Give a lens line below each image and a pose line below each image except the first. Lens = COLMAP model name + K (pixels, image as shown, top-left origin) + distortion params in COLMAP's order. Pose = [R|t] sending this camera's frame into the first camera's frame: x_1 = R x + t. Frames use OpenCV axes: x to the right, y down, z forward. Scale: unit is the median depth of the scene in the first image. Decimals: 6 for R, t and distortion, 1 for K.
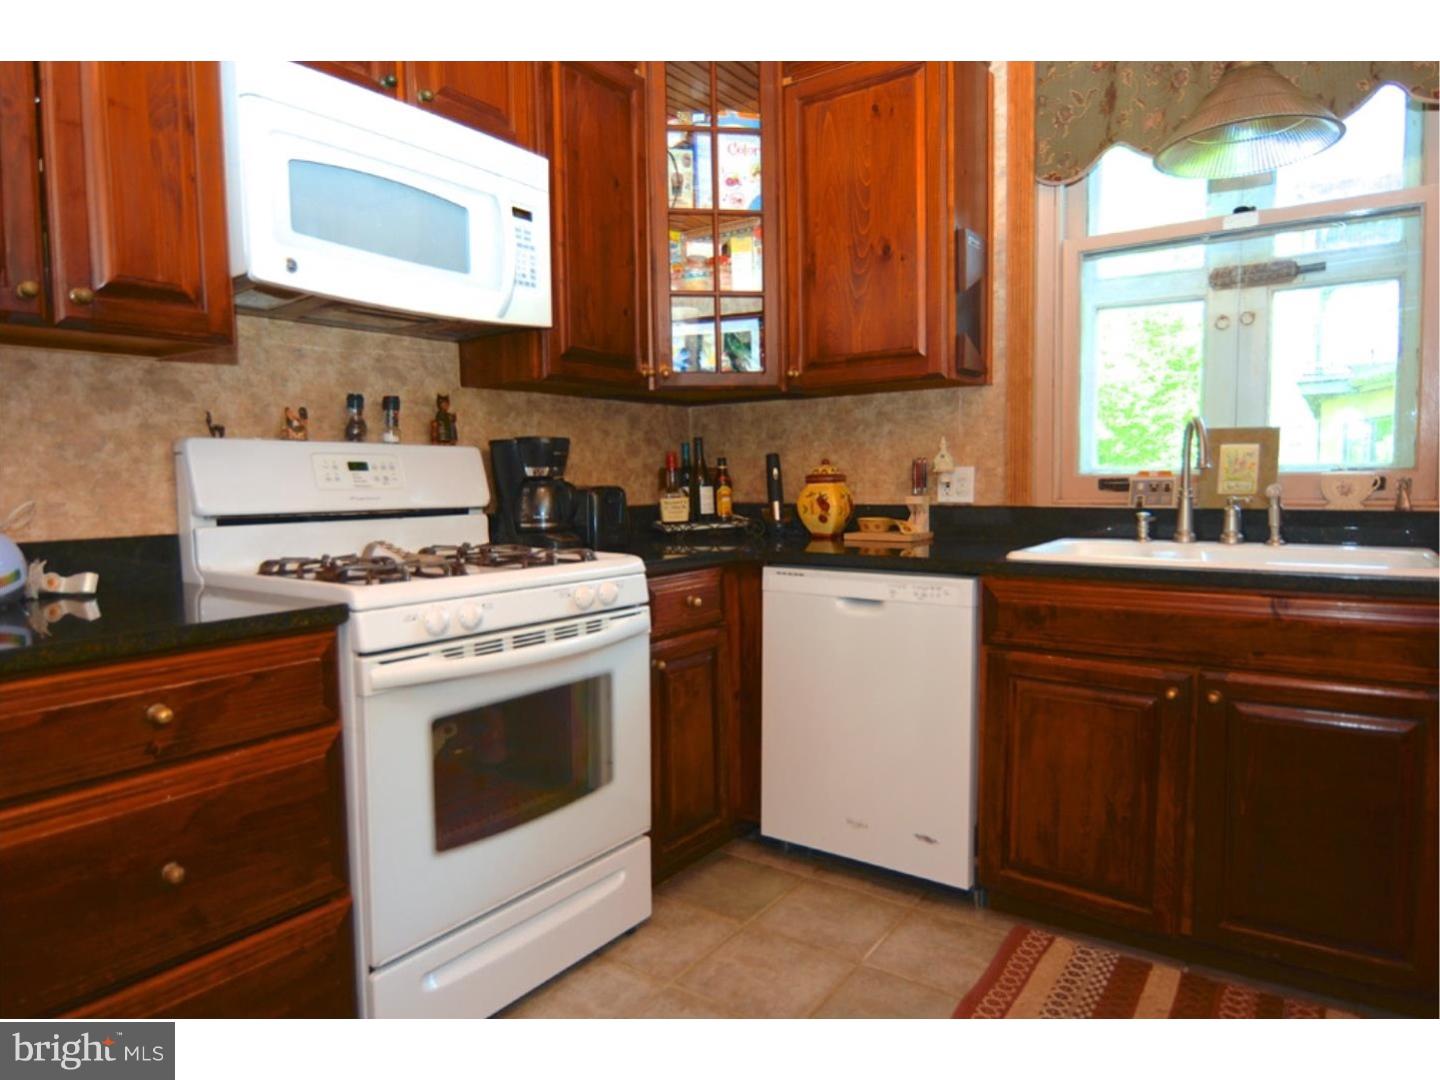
lens RADIAL K [[931.1, 0, 720.5], [0, 931.1, 540.3], [0, 0, 1]] dist [0.010593, -0.000029]
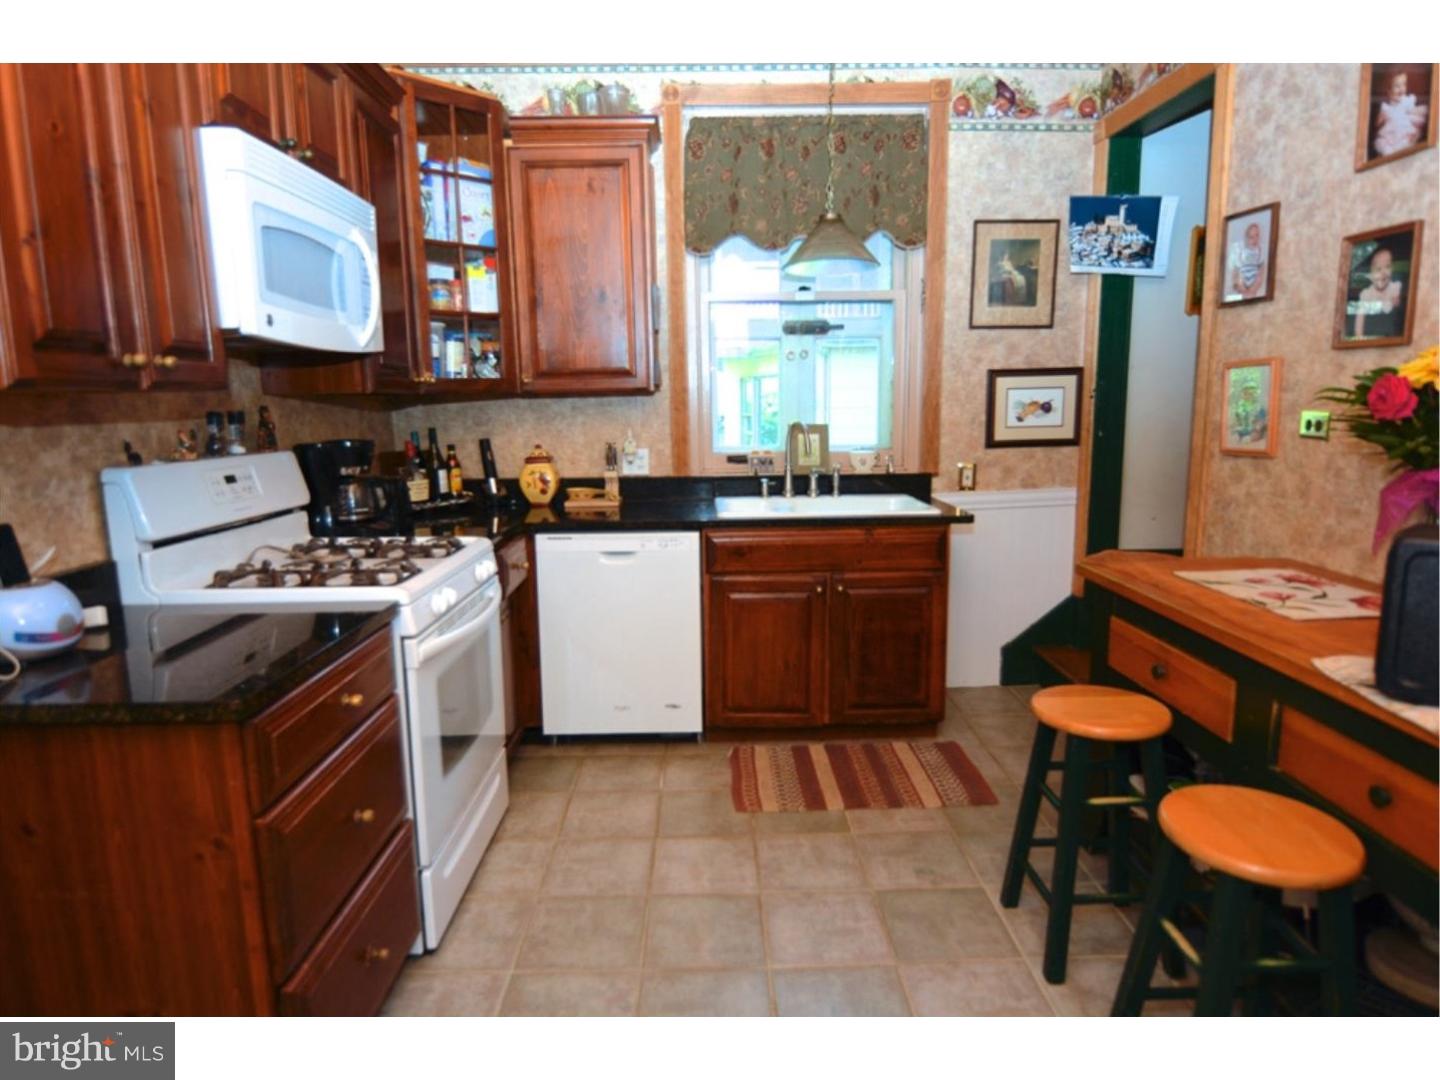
lens RADIAL K [[931.1, 0, 719.9], [0, 931.1, 543.4], [0, 0, 1]] dist [0.010593, -0.000029]
pose [[0.788583, -0.098529, 0.606983, -0.550542], [0.043595, 0.993554, 0.104641, -0.085928], [-0.613381, -0.056057, 0.787796, -0.194512]]
